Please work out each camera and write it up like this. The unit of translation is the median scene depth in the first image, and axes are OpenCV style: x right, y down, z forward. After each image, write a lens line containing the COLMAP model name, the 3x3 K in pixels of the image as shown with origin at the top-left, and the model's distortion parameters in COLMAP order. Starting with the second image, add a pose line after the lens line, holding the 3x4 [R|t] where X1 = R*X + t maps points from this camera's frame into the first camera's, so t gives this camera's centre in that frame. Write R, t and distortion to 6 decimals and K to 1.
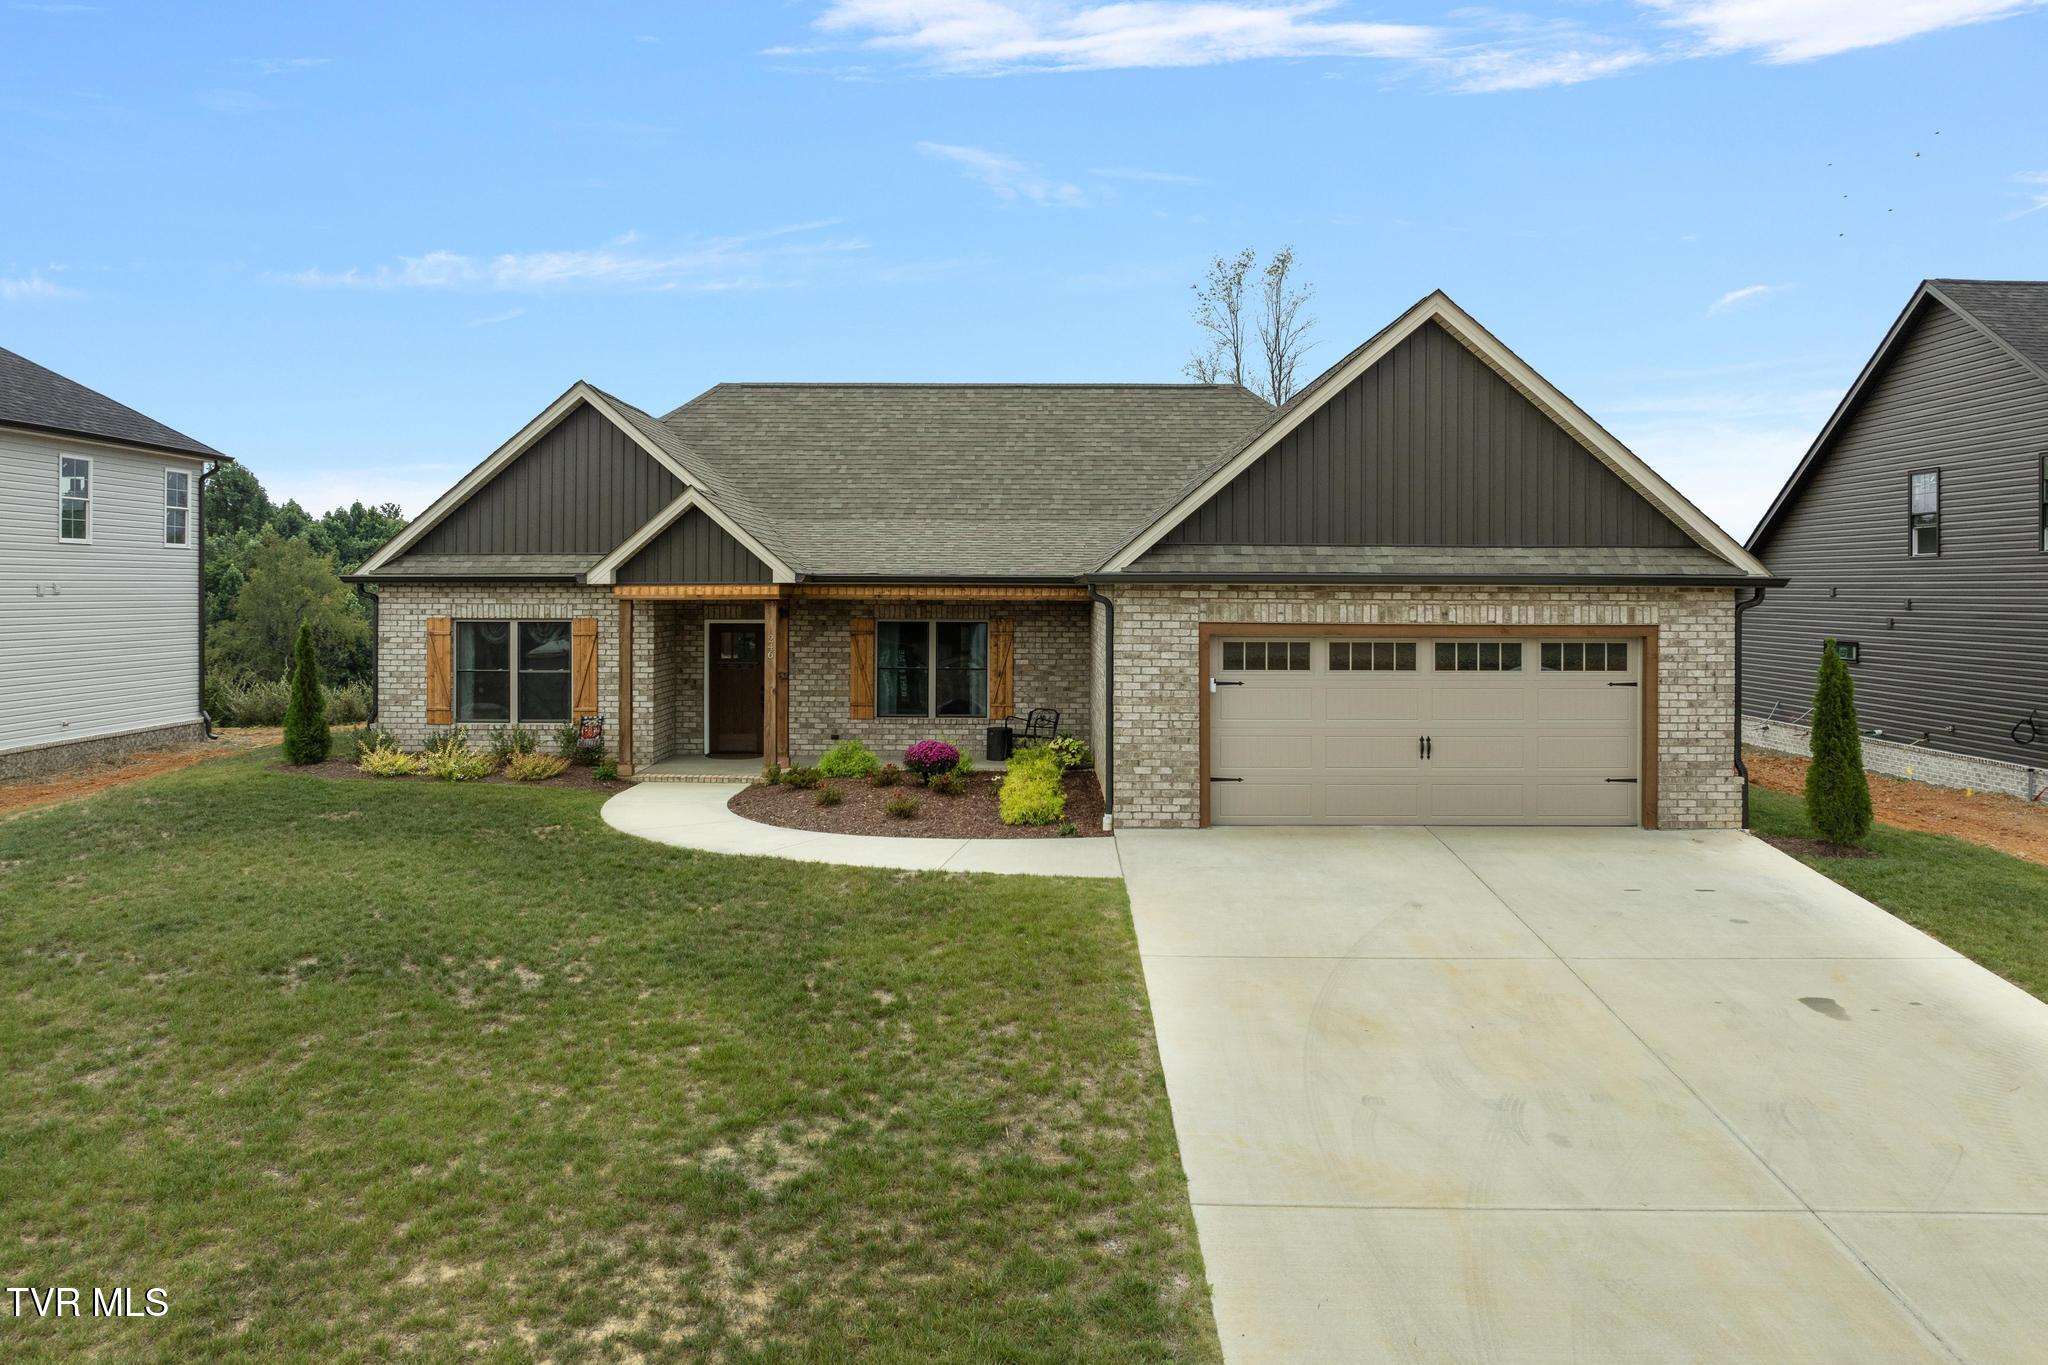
lens RADIAL K [[1424.0, 0, 987.8], [0, 1424.0, 604.1], [0, 0, 1]] dist [-0.000547, -0.000910]
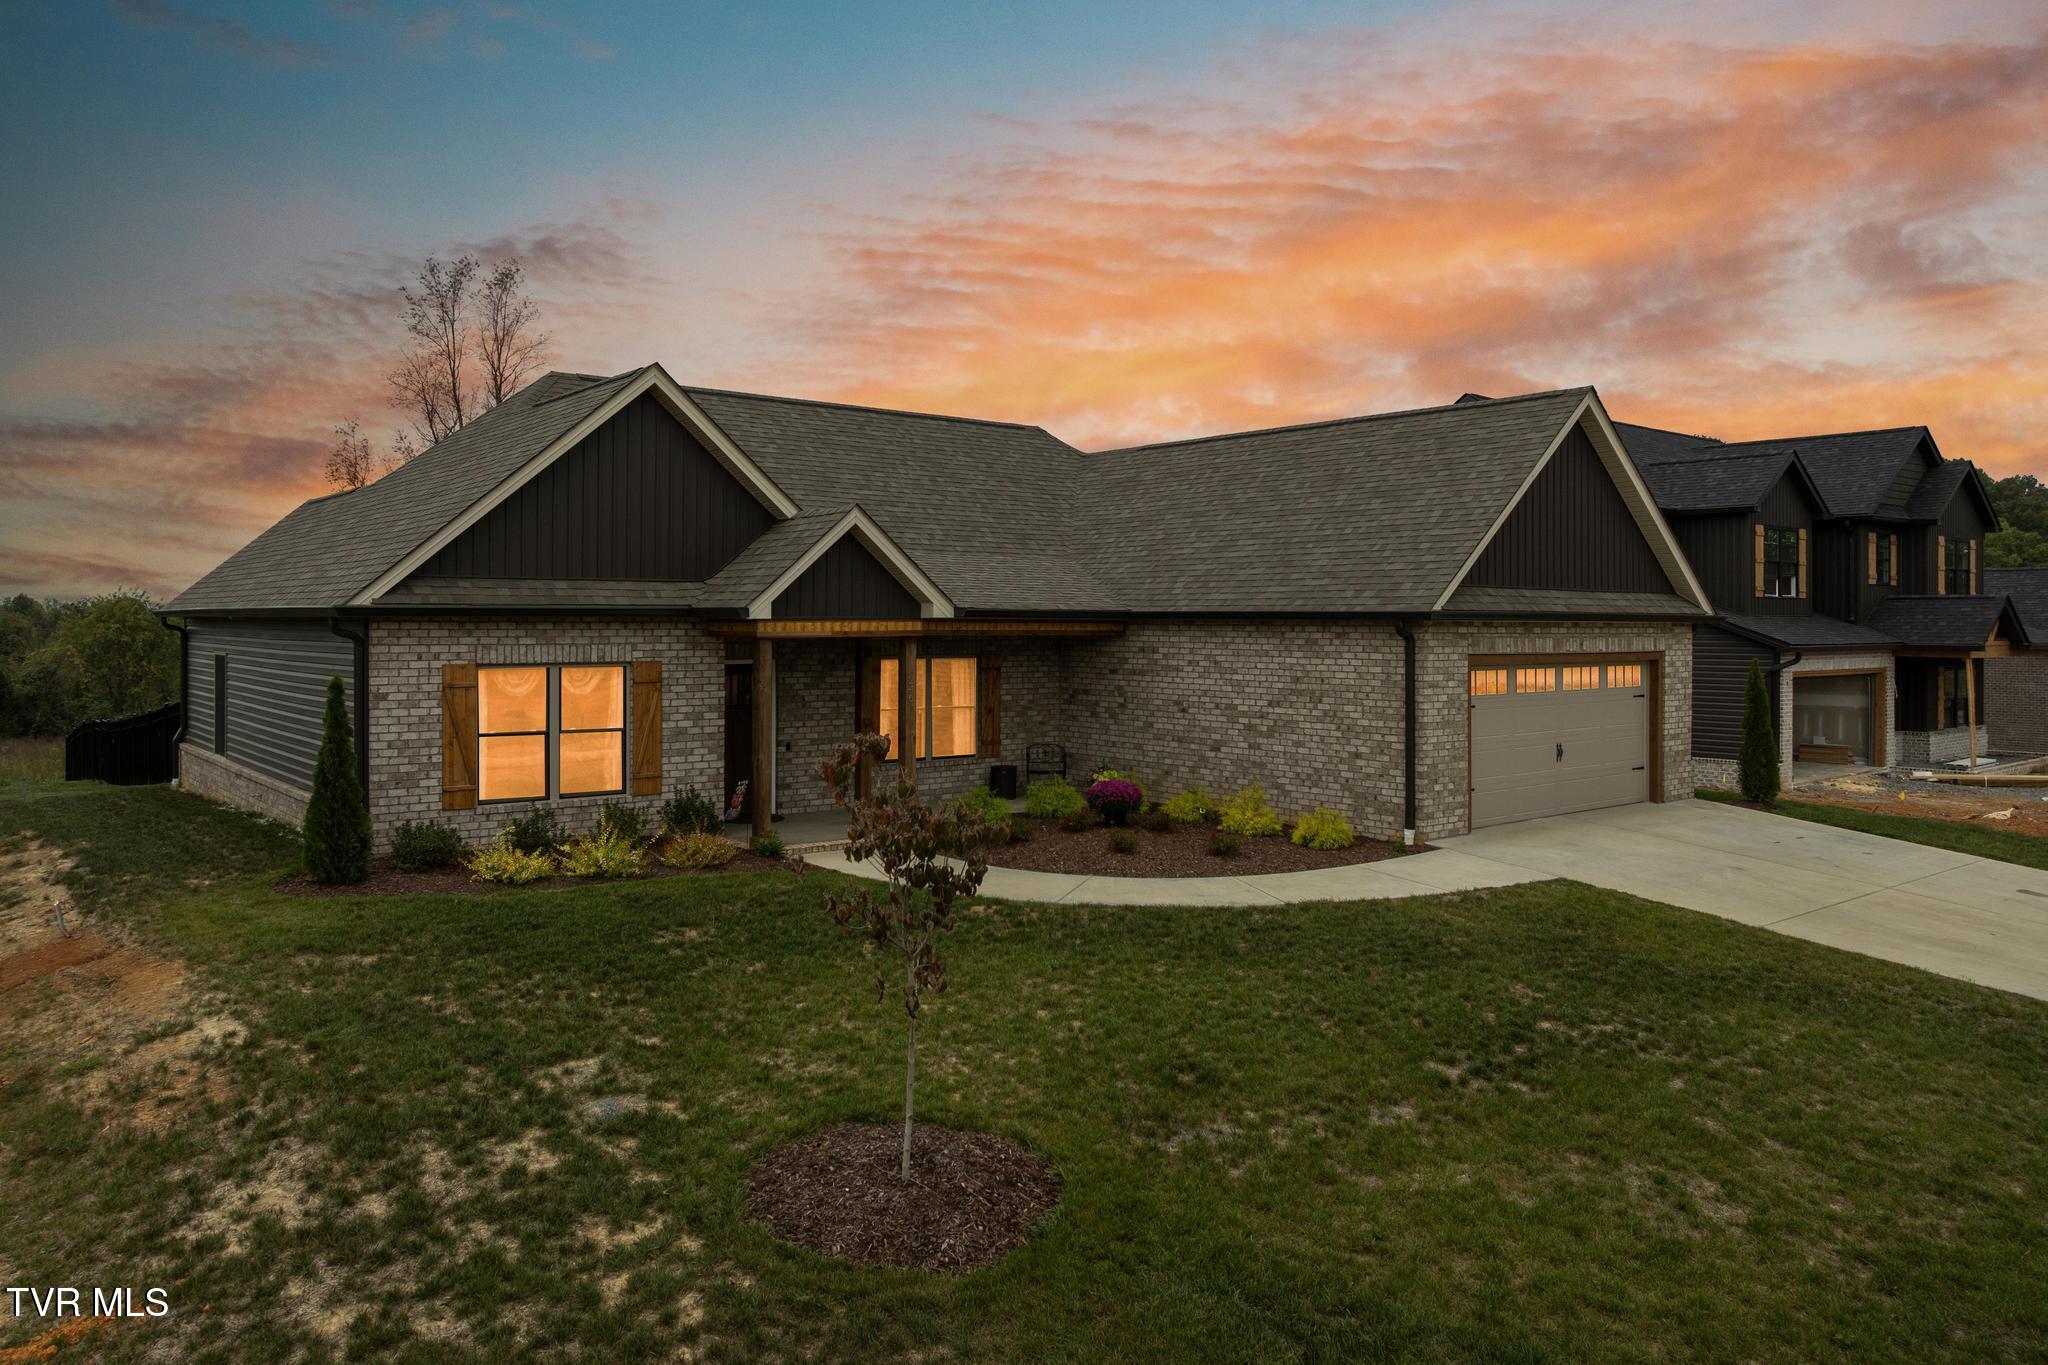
lens RADIAL K [[1424.0, 0, 987.8], [0, 1424.0, 604.1], [0, 0, 1]] dist [-0.000547, -0.000910]
pose [[0.775308, 0.006998, 0.631544, -0.681278], [0.005709, 0.999820, -0.018087, -0.006980], [-0.631557, 0.017629, 0.775129, 0.275861]]
